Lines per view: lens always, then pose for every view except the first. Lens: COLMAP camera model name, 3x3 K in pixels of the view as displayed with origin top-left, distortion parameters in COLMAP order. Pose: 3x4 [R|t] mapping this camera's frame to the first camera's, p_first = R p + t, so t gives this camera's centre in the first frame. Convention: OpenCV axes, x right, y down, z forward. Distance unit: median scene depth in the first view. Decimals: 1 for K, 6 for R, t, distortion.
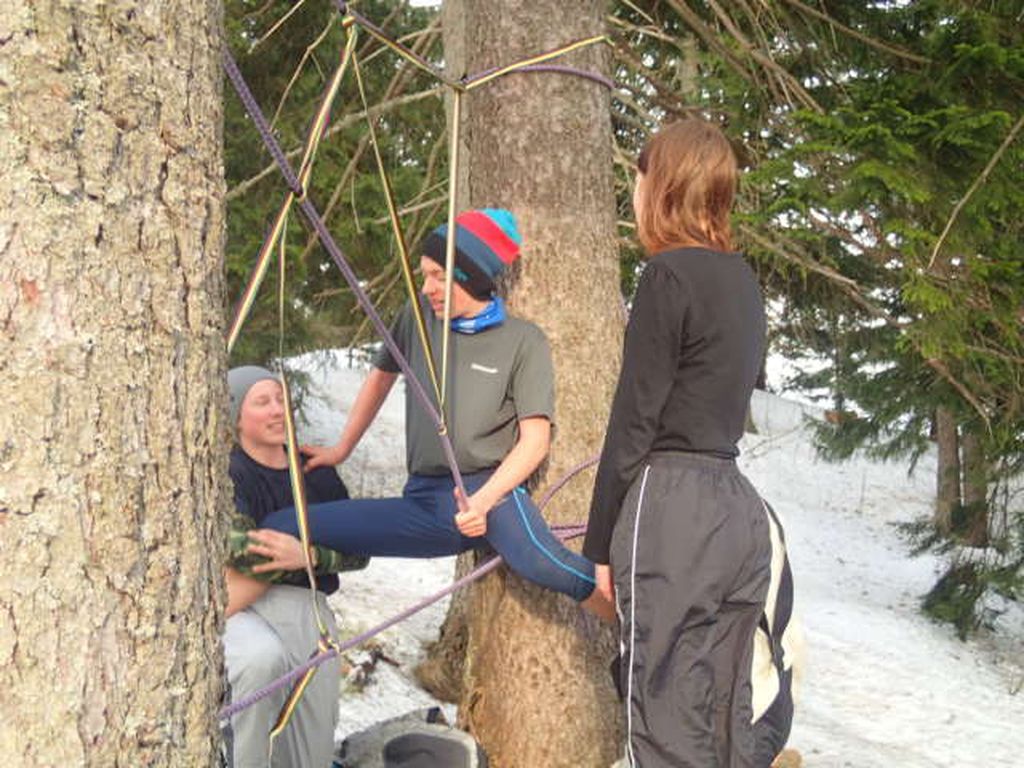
lens RADIAL K [[1474.4, 0, 512.0], [0, 1474.4, 384.0], [0, 0, 1]] dist [0.010616, -0.087617]
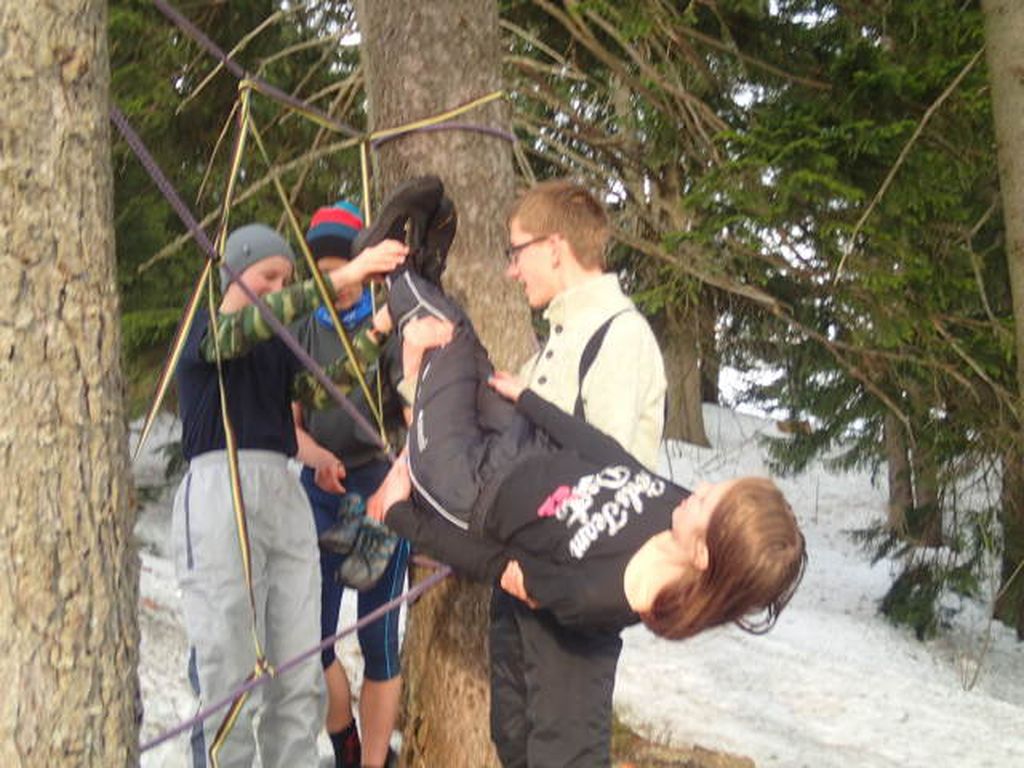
lens RADIAL K [[1474.4, 0, 512.0], [0, 1474.4, 384.0], [0, 0, 1]] dist [0.010616, -0.087617]
pose [[0.997729, -0.059971, 0.030668, 0.096589], [0.060544, 0.998001, -0.018111, -0.022625], [-0.029520, 0.019926, 0.999366, -0.247504]]
